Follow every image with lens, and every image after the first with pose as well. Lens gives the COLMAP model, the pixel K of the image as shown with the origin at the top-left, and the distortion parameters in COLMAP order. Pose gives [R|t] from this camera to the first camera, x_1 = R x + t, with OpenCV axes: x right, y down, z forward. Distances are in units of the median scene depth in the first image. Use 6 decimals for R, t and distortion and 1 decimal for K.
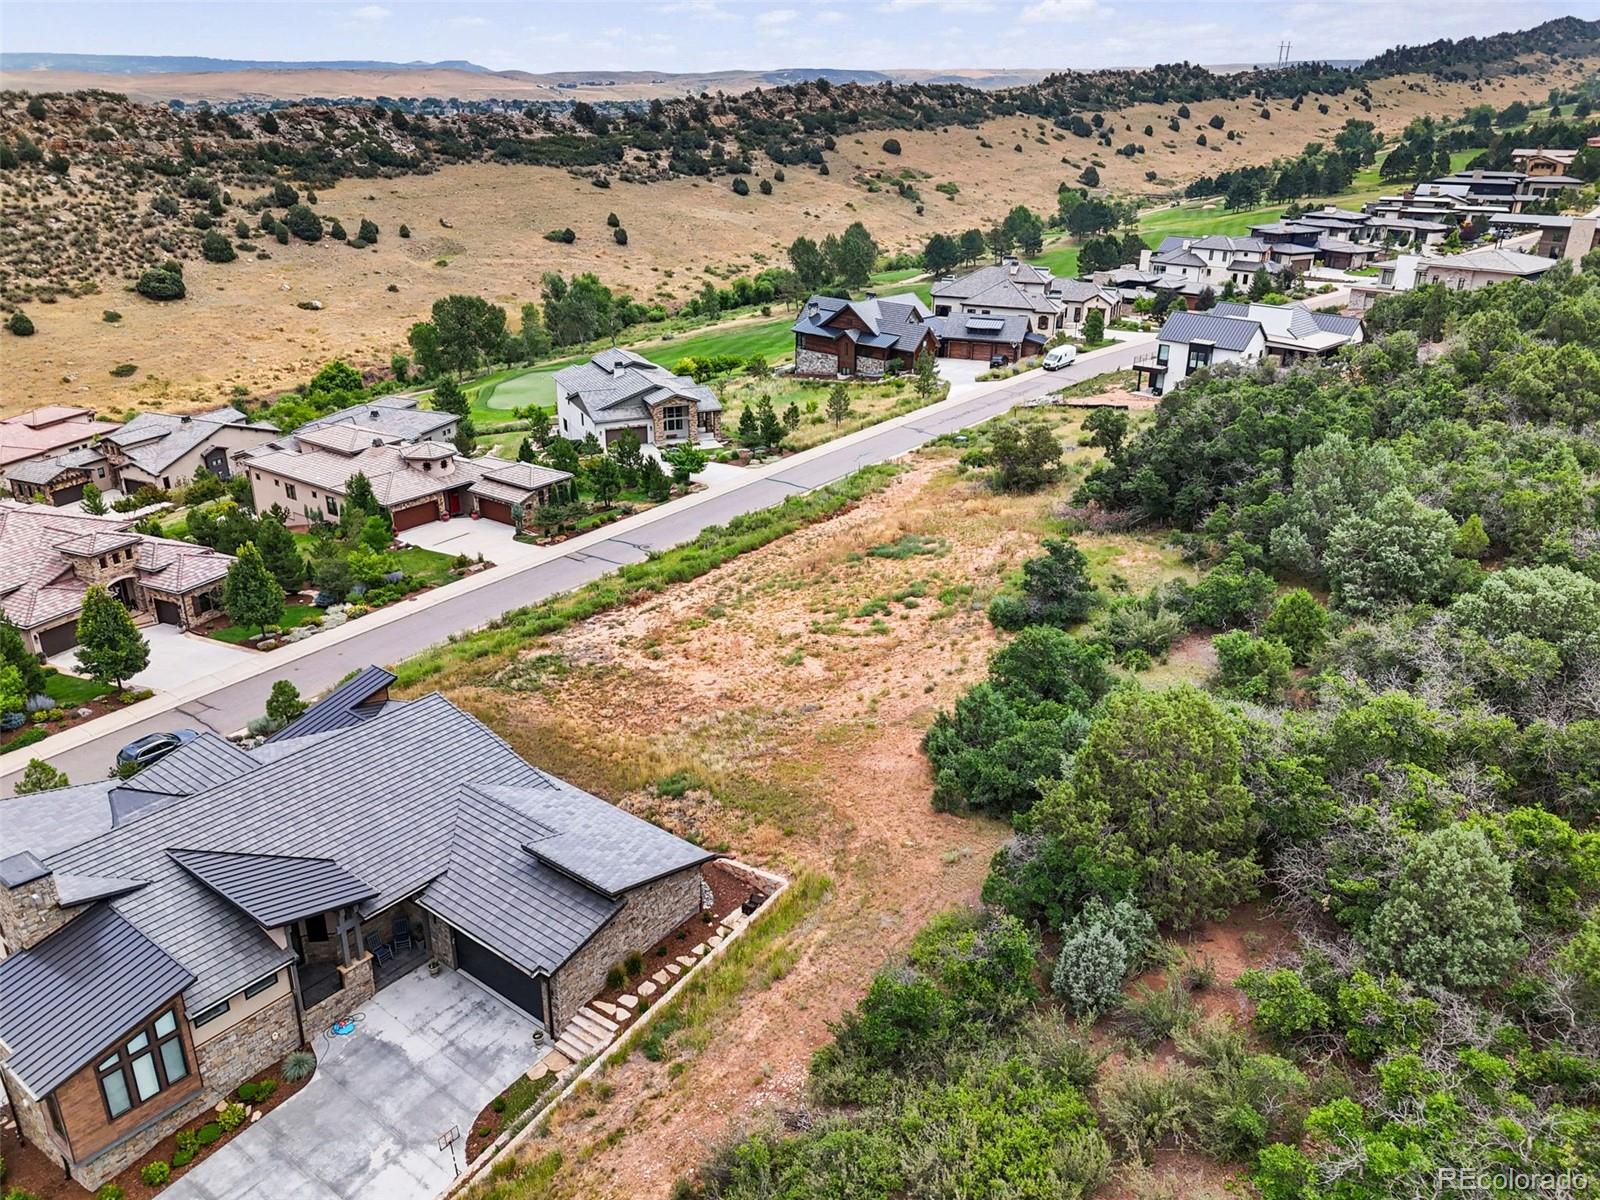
lens RADIAL K [[1181.1, 0, 800.0], [0, 1181.1, 600.0], [0, 0, 1]] dist [0.062852, -0.047514]
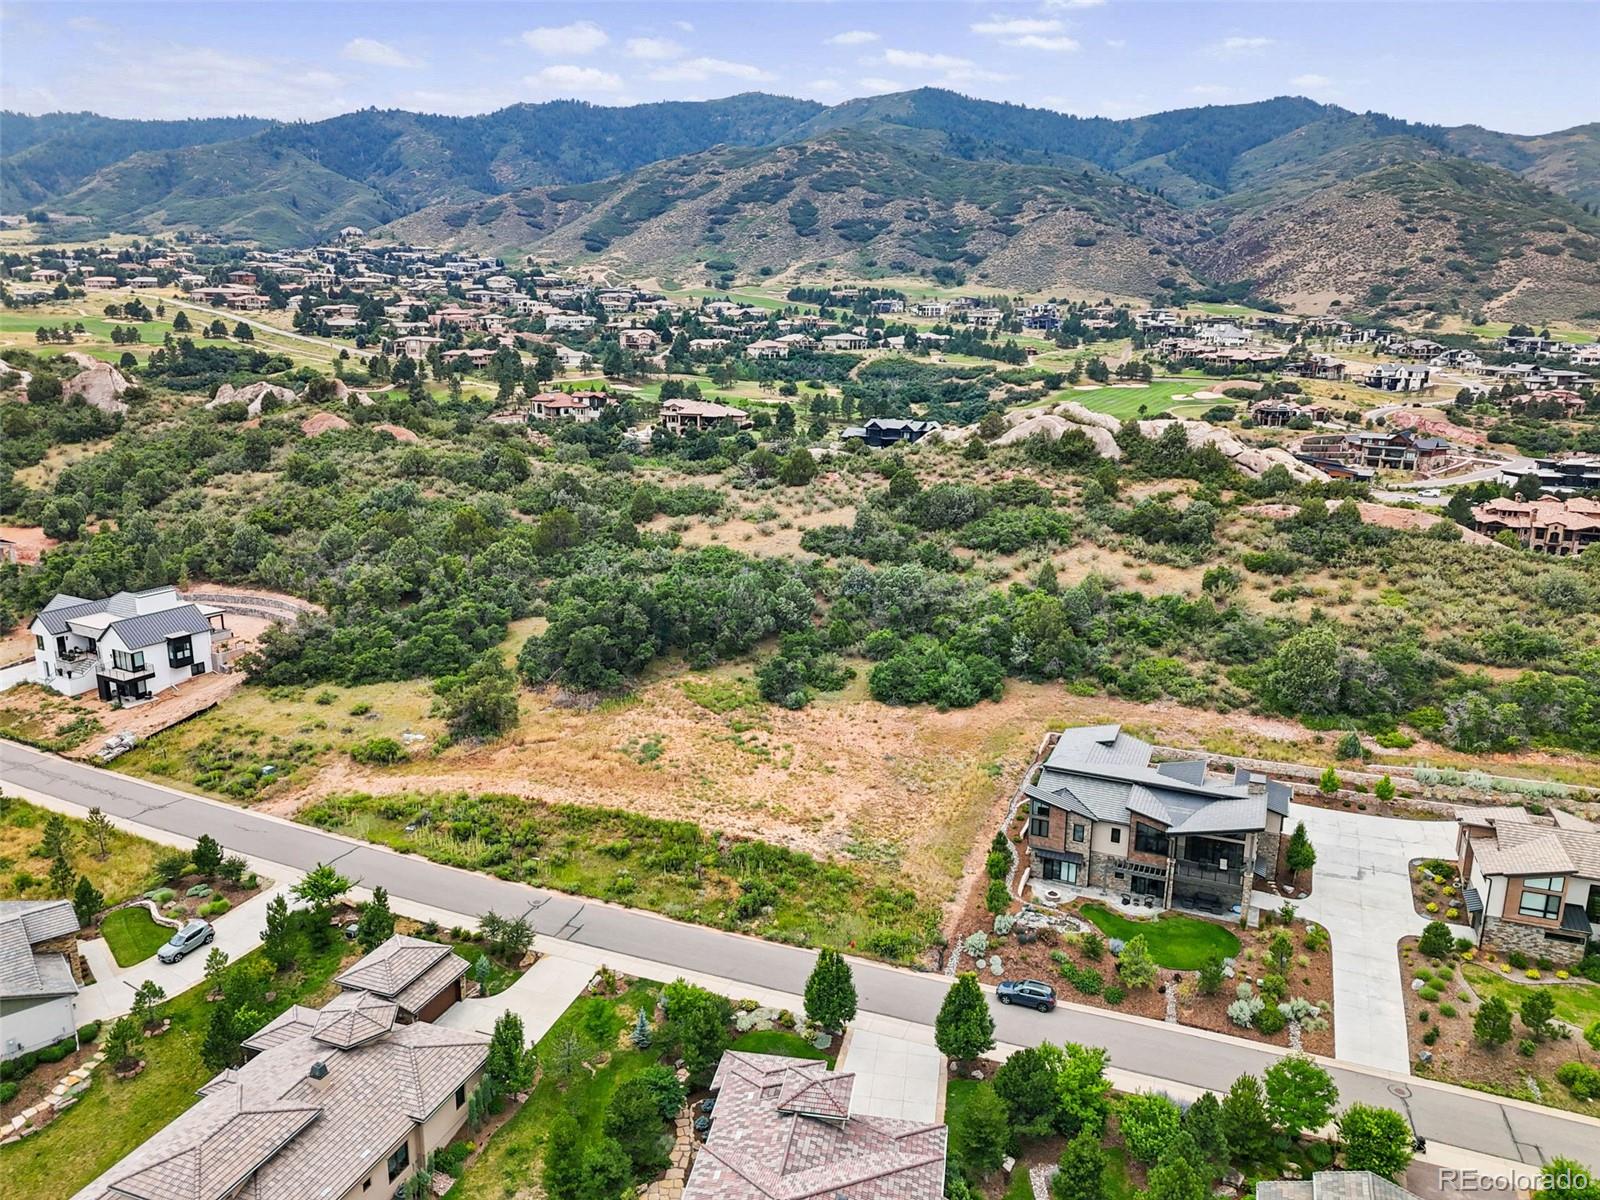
lens RADIAL K [[1168.7, 0, 792.6], [0, 1168.7, 596.7], [0, 0, 1]] dist [0.099734, -0.109663]
pose [[-0.248181, -0.255170, 0.934502, -0.442570], [0.355521, 0.873375, 0.332897, -0.219838], [-0.901116, 0.414854, -0.126037, 0.340869]]
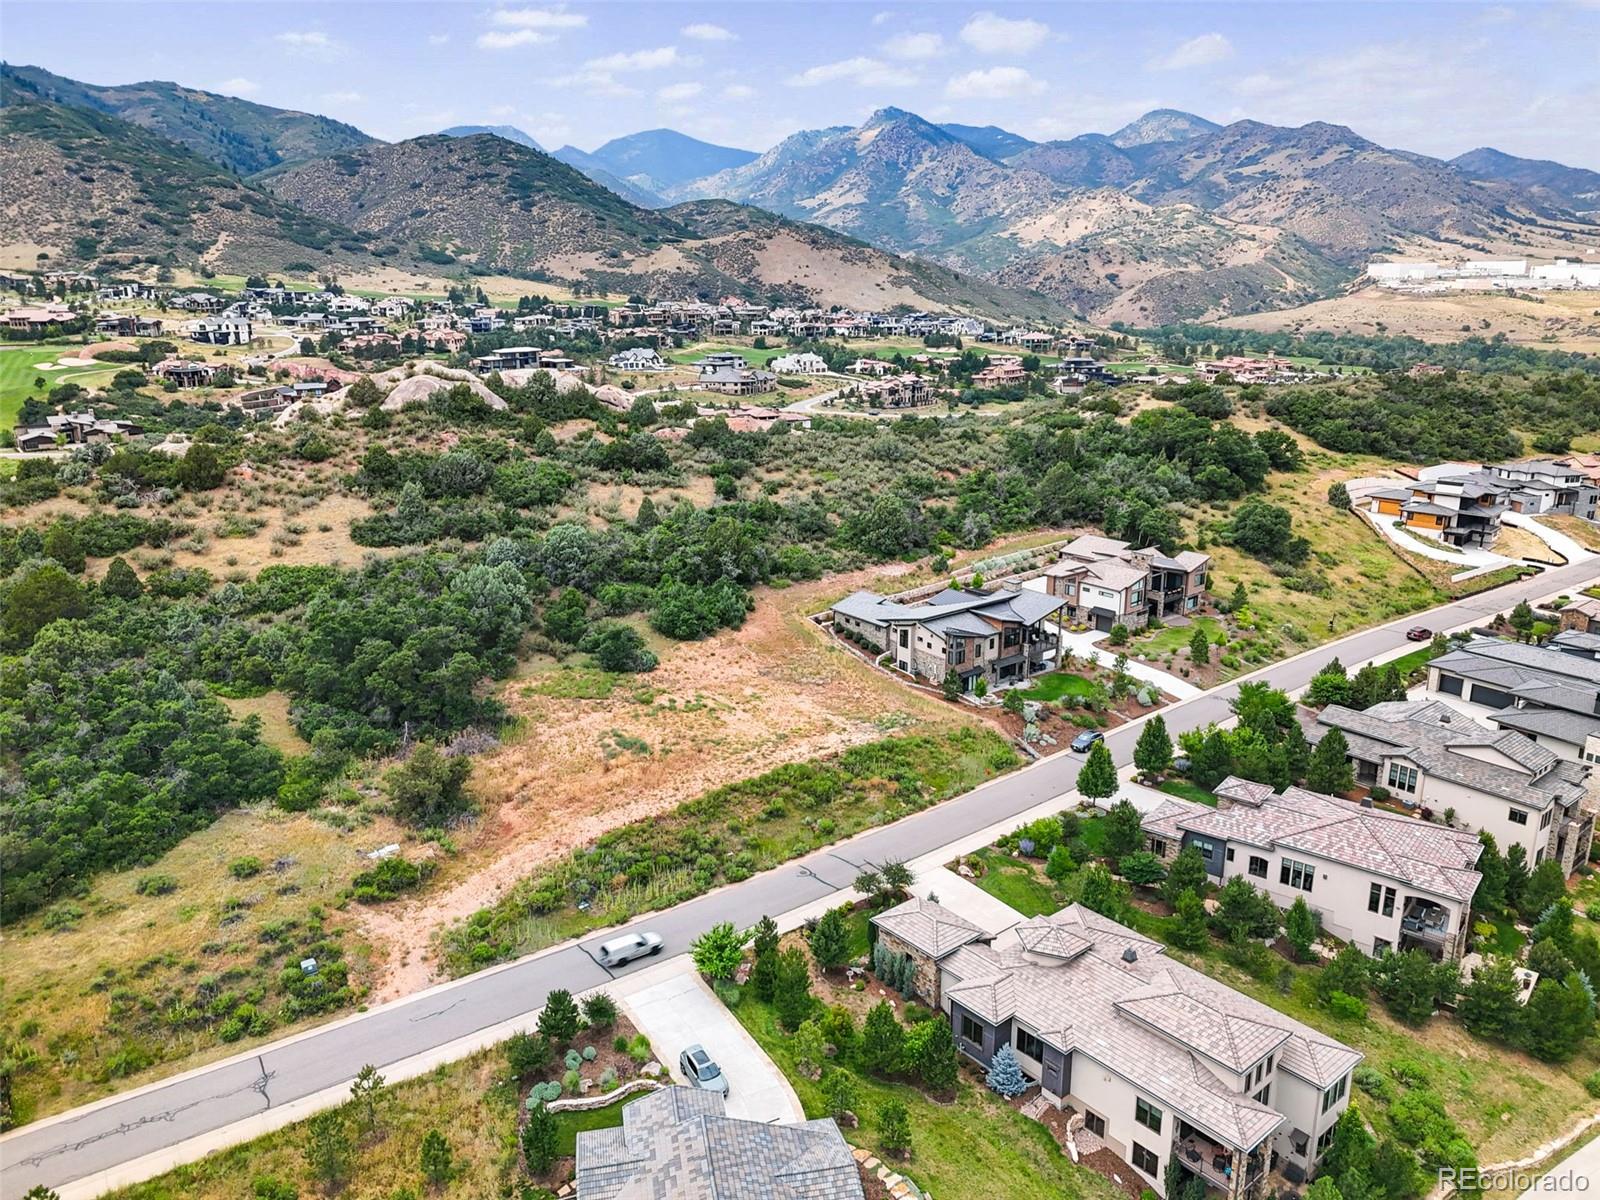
lens RADIAL K [[1190.8, 0, 806.4], [0, 1190.8, 573.5], [0, 0, 1]] dist [0.109592, -0.105257]
pose [[-0.968452, -0.074900, 0.237677, -0.150291], [0.084461, 0.798657, 0.595830, -0.356216], [-0.234450, 0.597107, -0.767135, 0.677541]]
